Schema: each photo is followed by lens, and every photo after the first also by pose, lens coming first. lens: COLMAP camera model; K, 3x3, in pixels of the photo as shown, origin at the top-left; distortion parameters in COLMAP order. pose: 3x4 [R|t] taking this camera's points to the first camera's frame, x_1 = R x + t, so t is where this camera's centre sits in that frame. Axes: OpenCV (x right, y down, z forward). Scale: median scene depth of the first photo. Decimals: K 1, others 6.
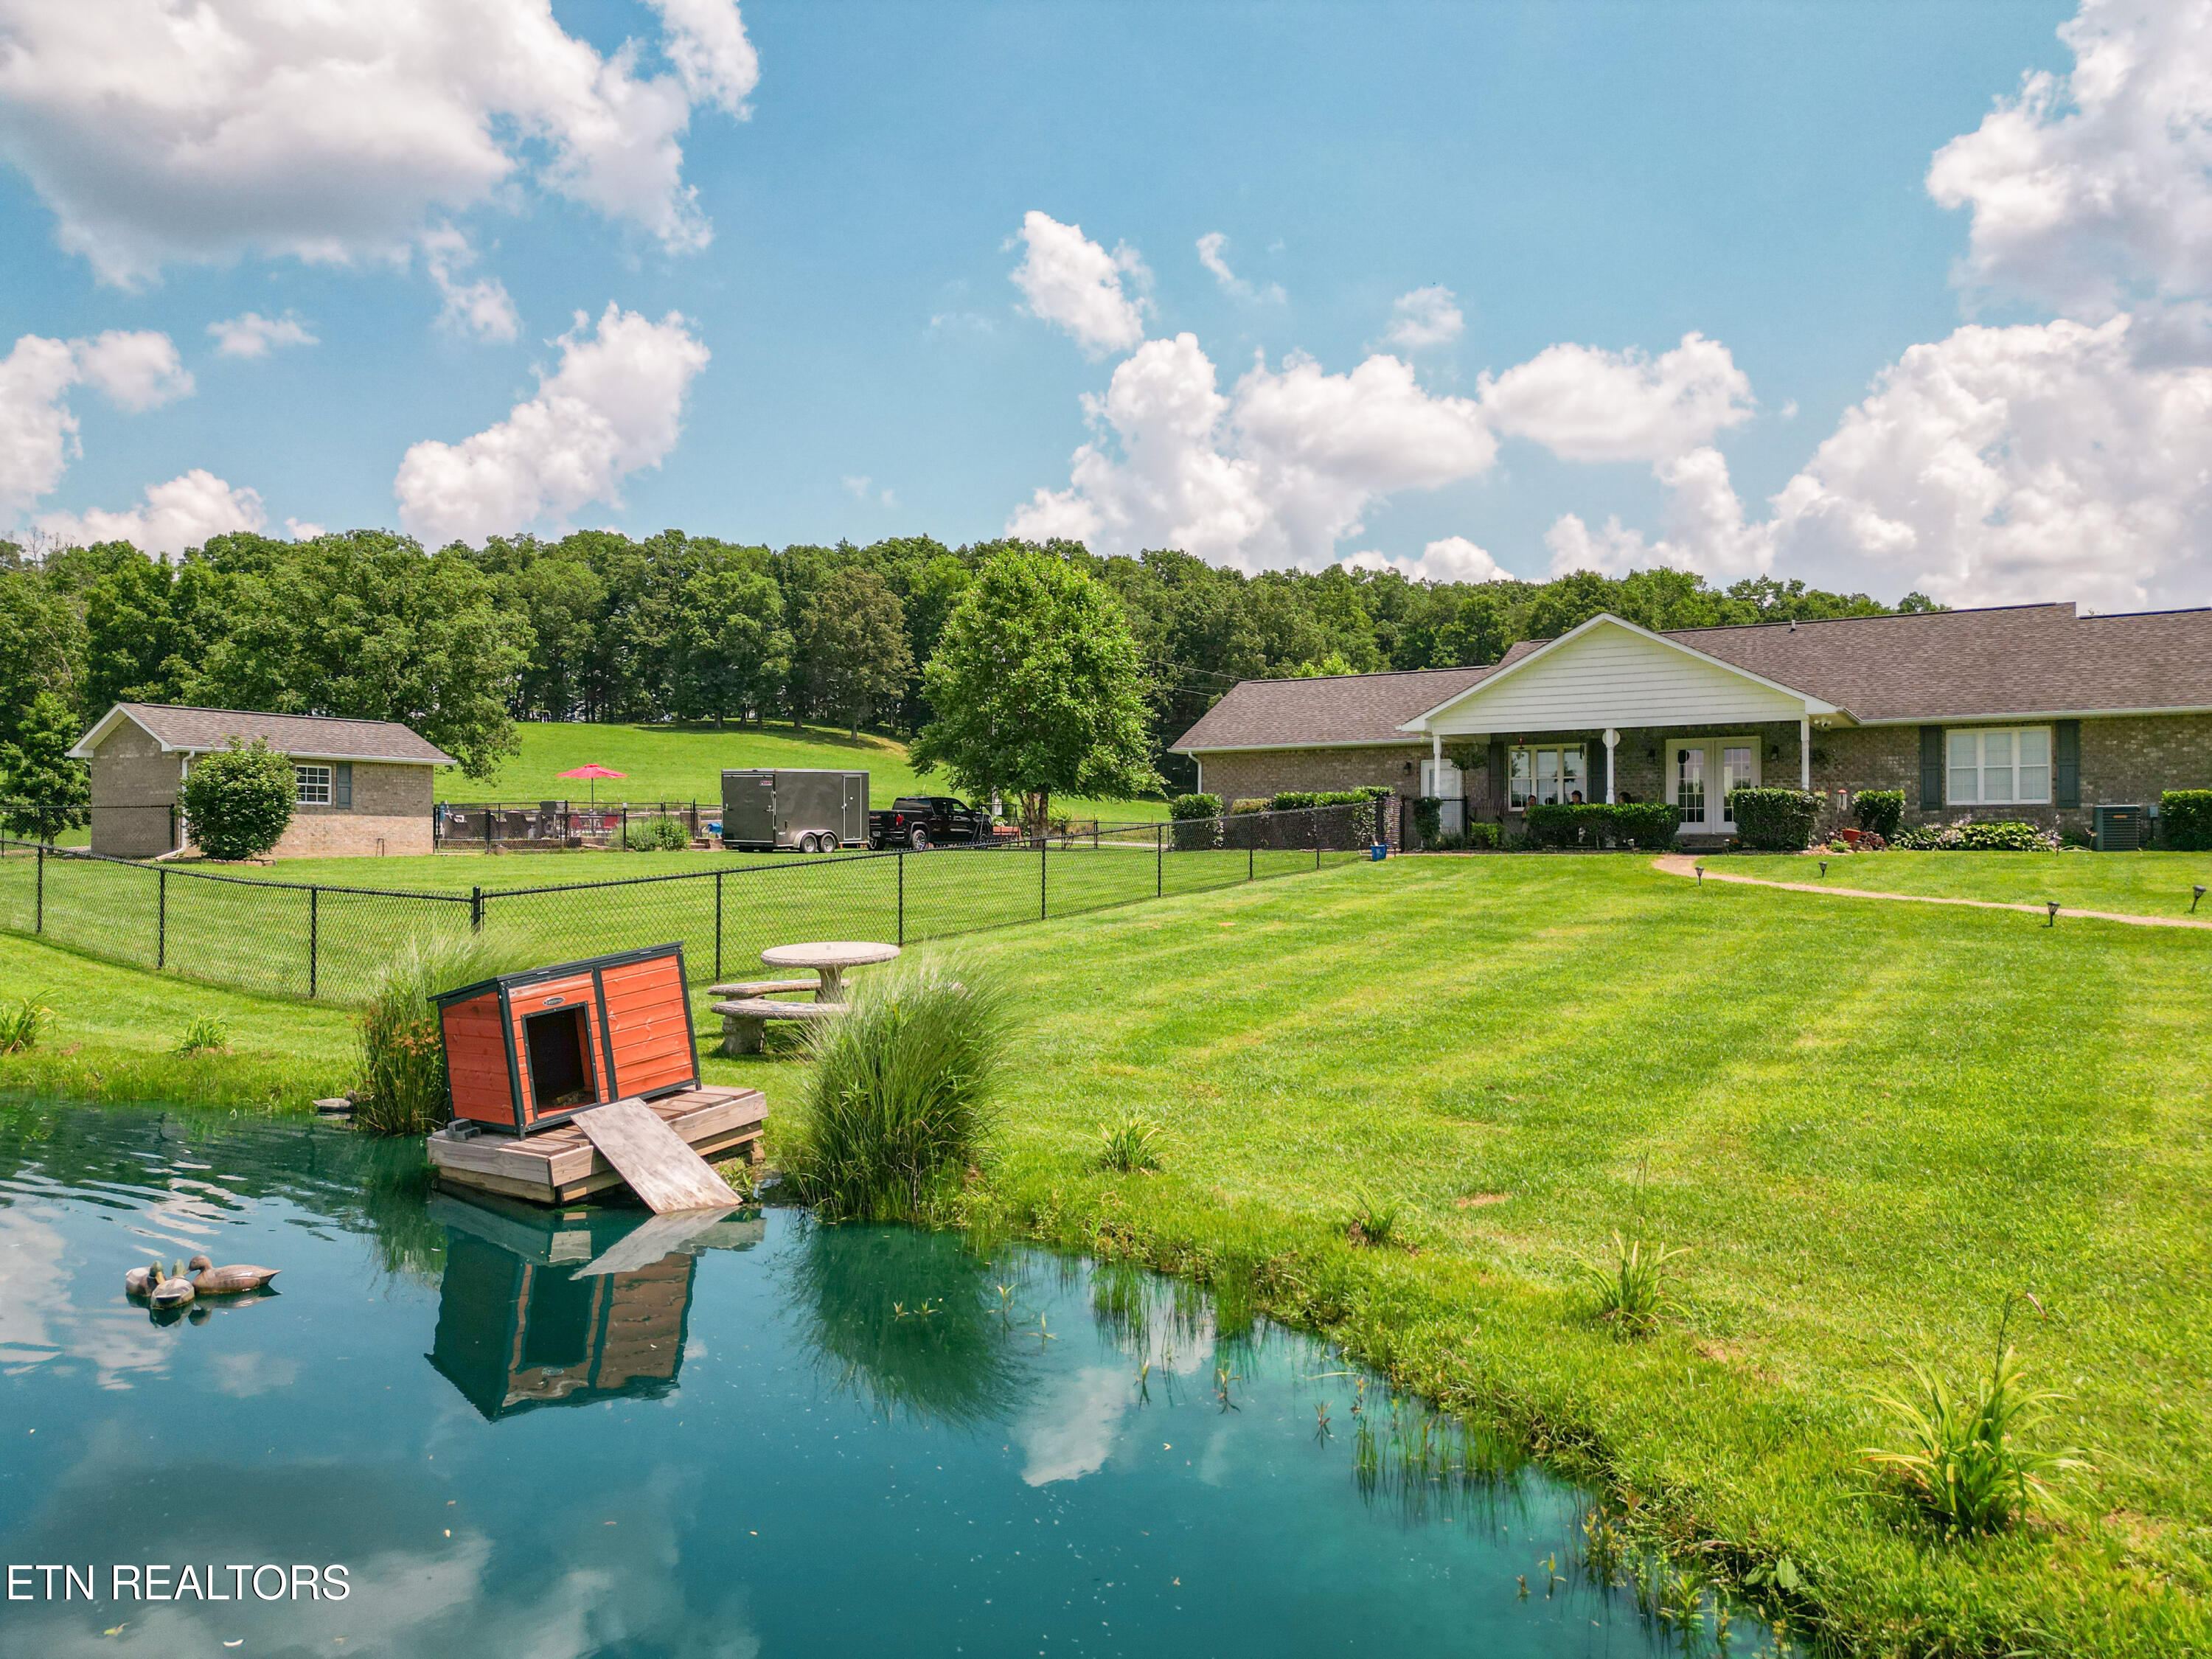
lens RADIAL K [[1547.7, 0, 1106.0], [0, 1547.7, 829.5], [0, 0, 1]] dist [0.079970, -0.081777]
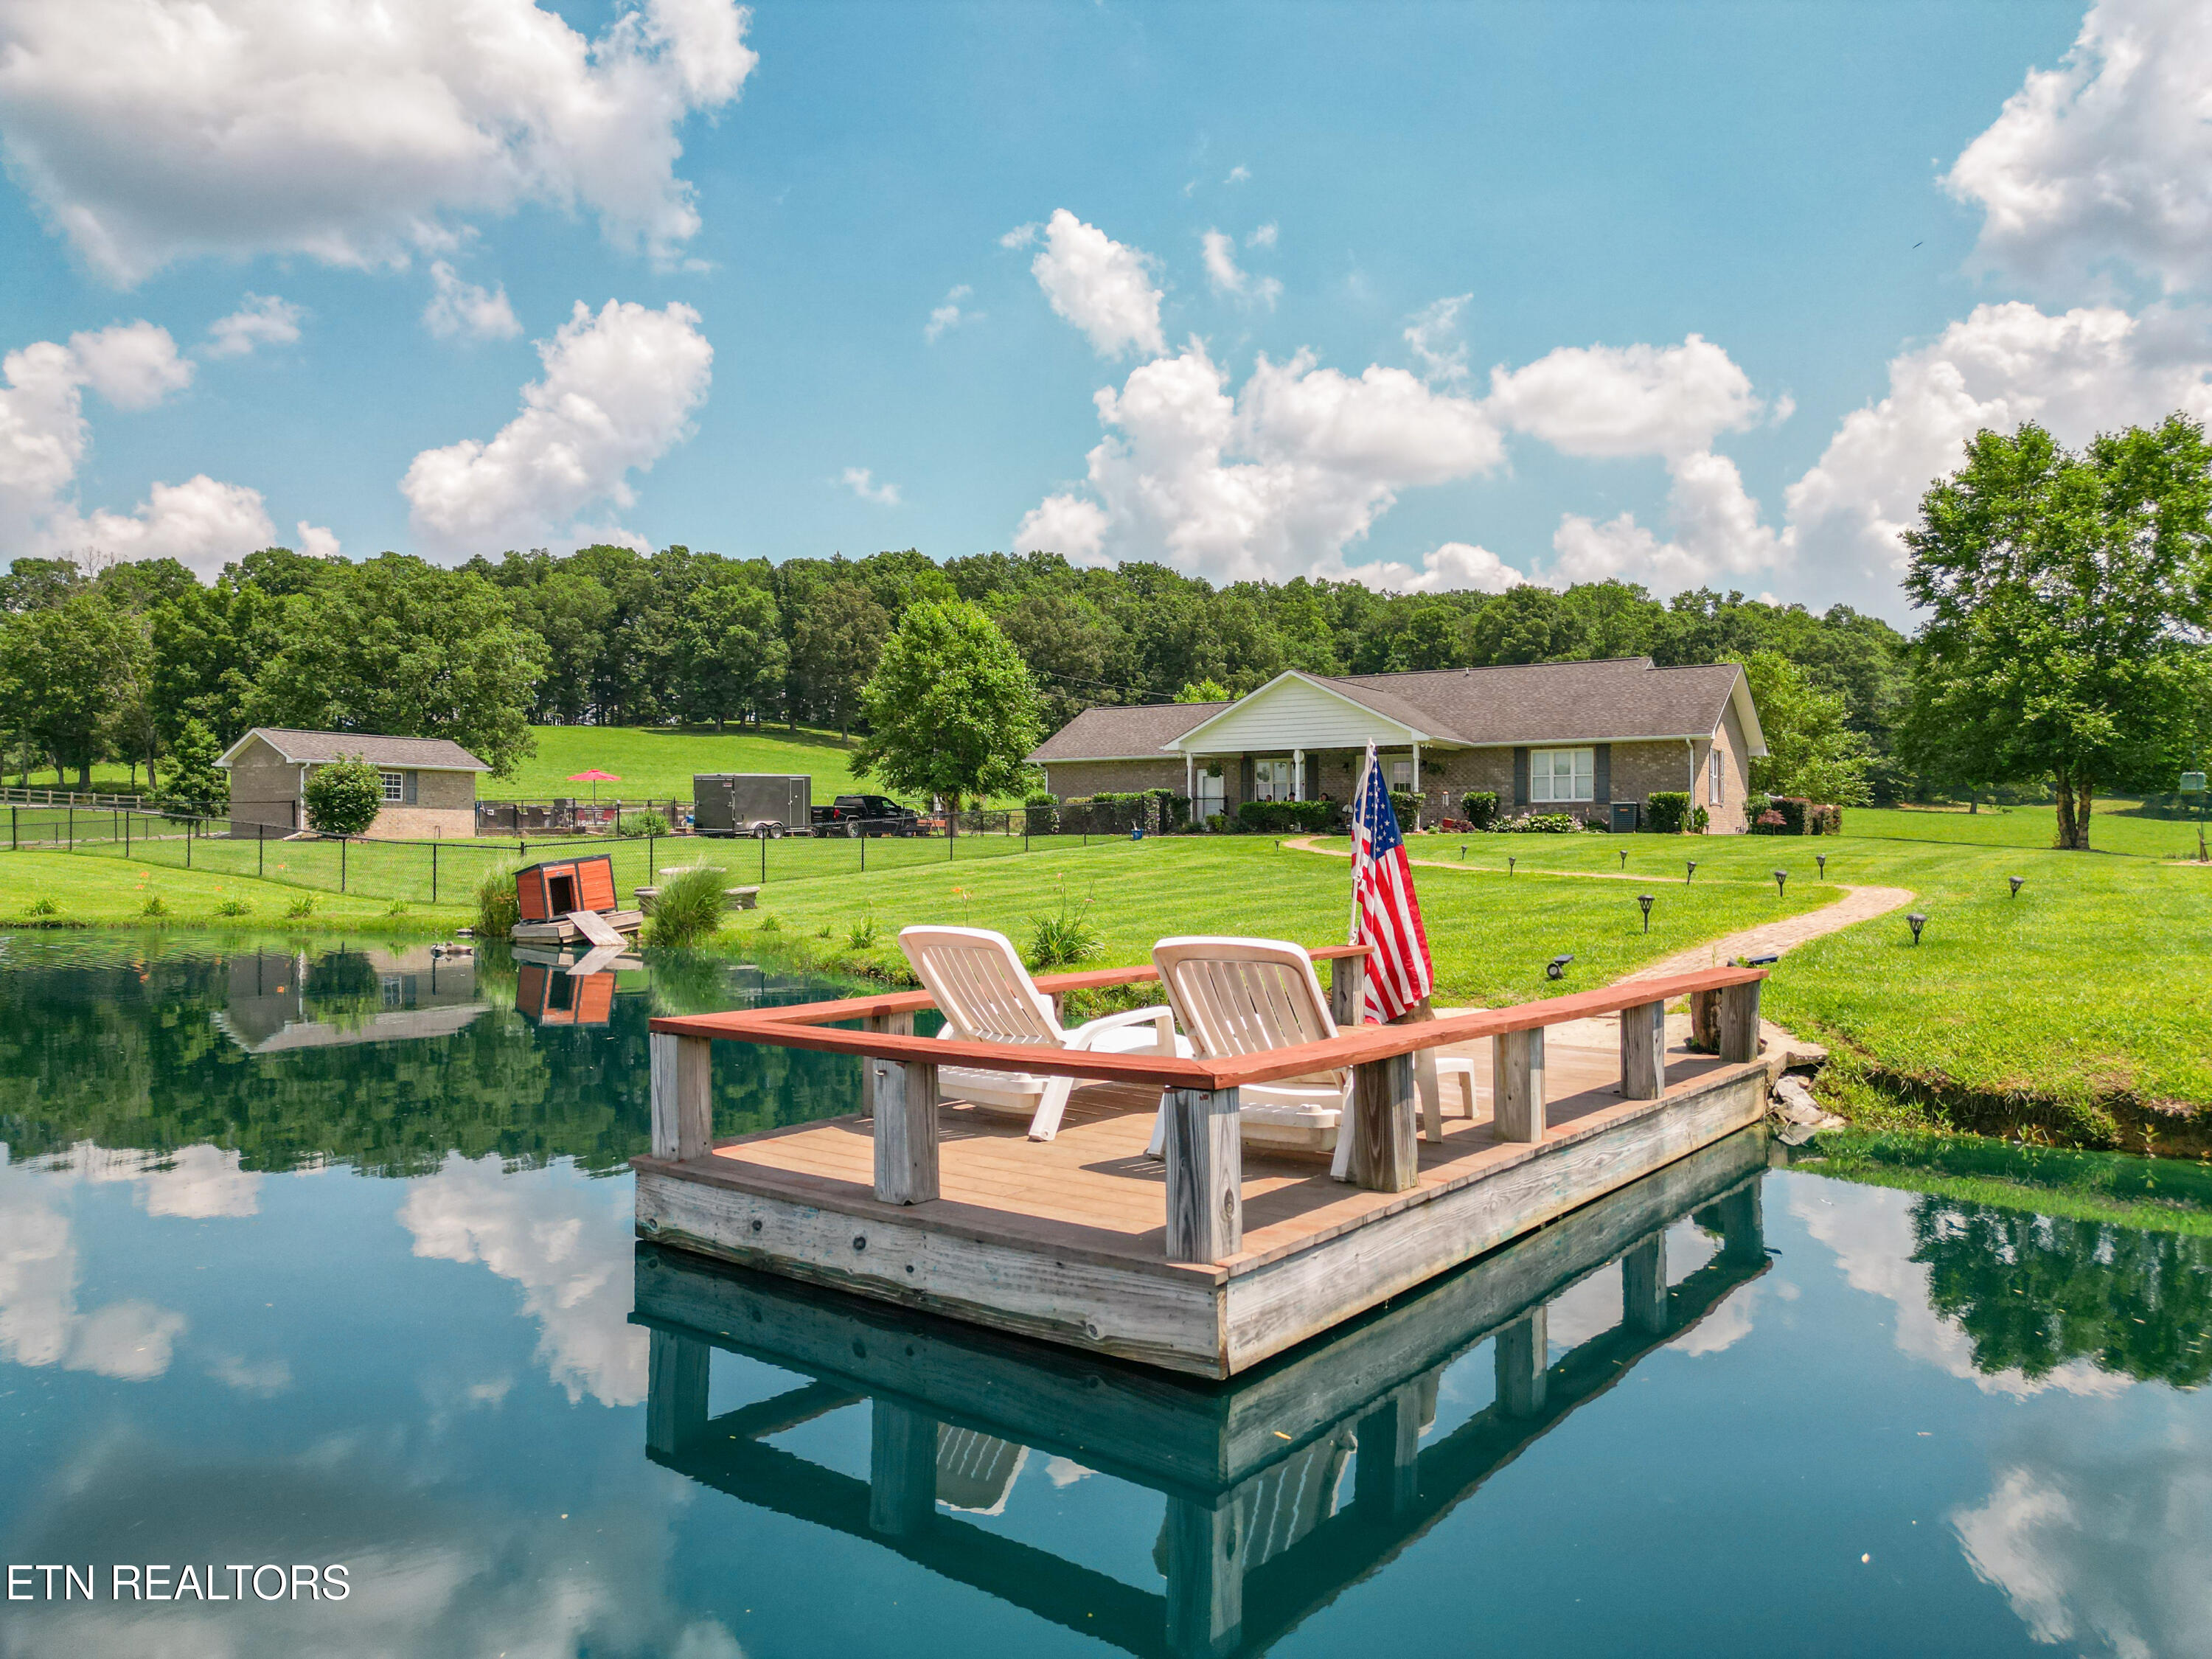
lens RADIAL K [[1547.7, 0, 1106.0], [0, 1547.7, 829.5], [0, 0, 1]] dist [0.079970, -0.081777]
pose [[0.999970, 0.000966, -0.007698, 0.028097], [-0.000955, 0.999999, 0.001395, 0.001437], [0.007699, -0.001387, 0.999969, -0.077700]]
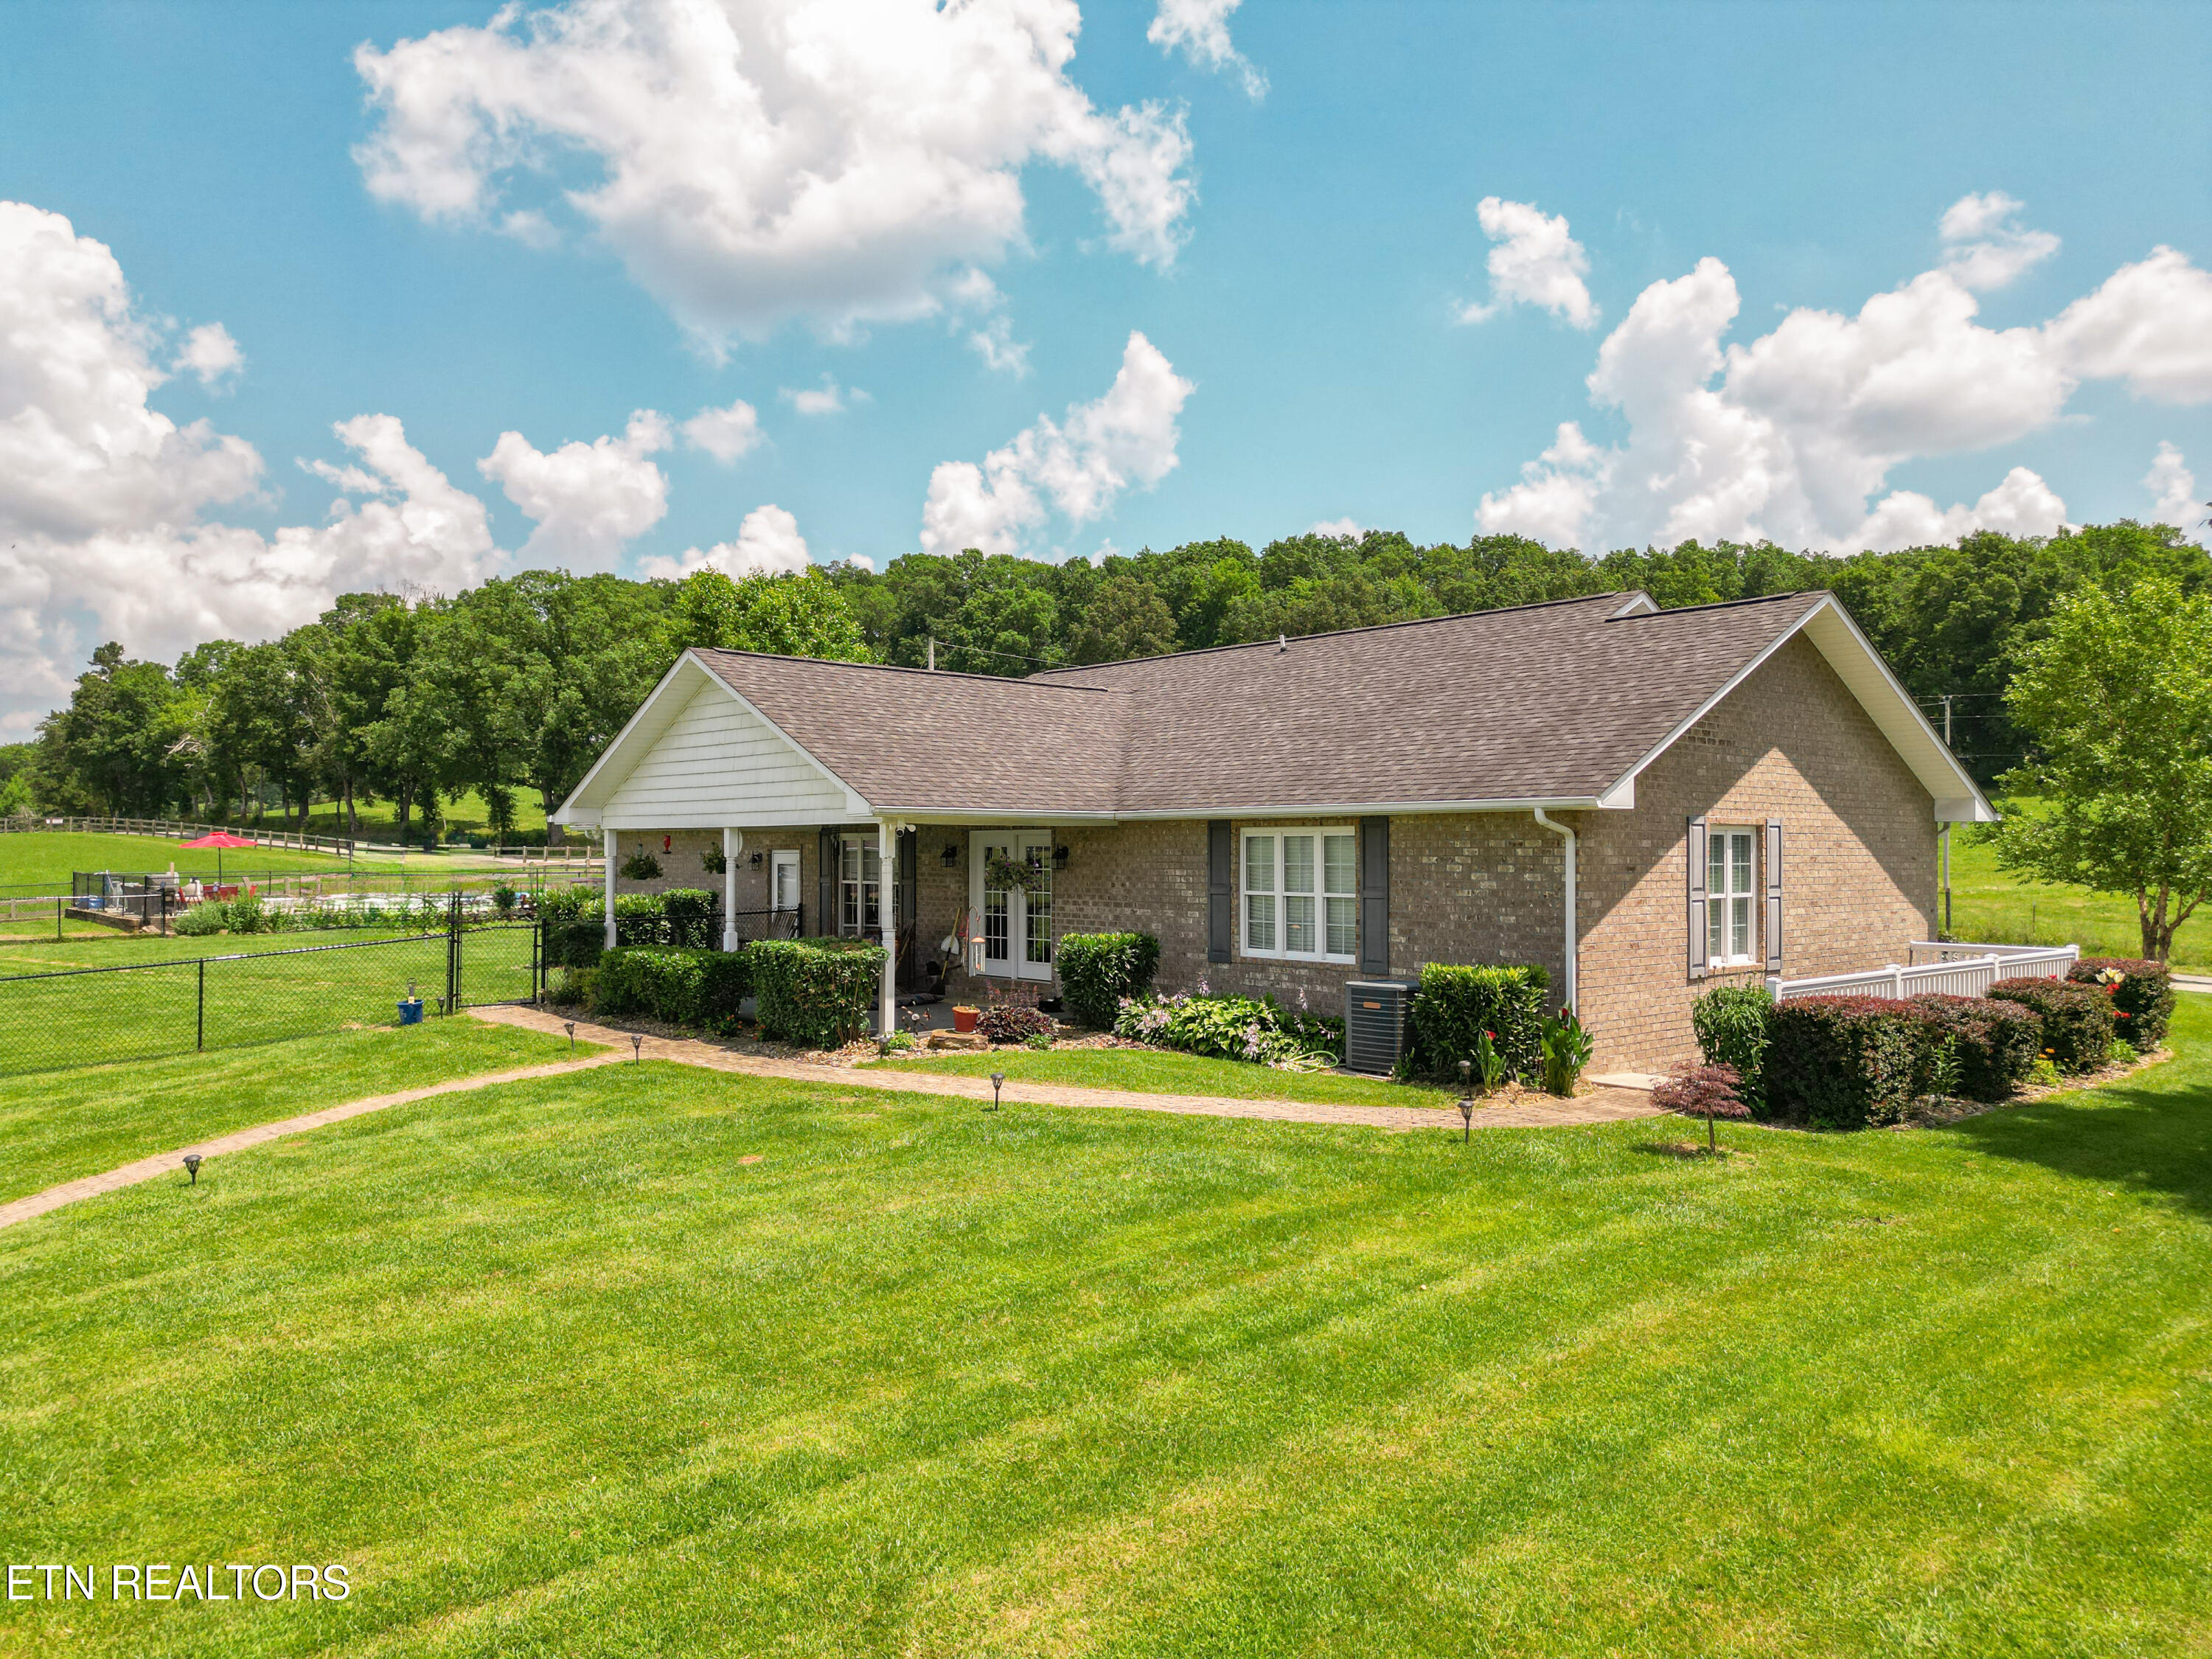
lens RADIAL K [[1536.4, 0, 1094.4], [0, 1536.4, 824.4], [0, 0, 1]] dist [0.043456, -0.004028]
pose [[0.951039, -0.003137, -0.309055, 0.118978], [0.002482, 0.999994, -0.002514, -0.011403], [0.309061, 0.001624, 0.951041, 0.078838]]
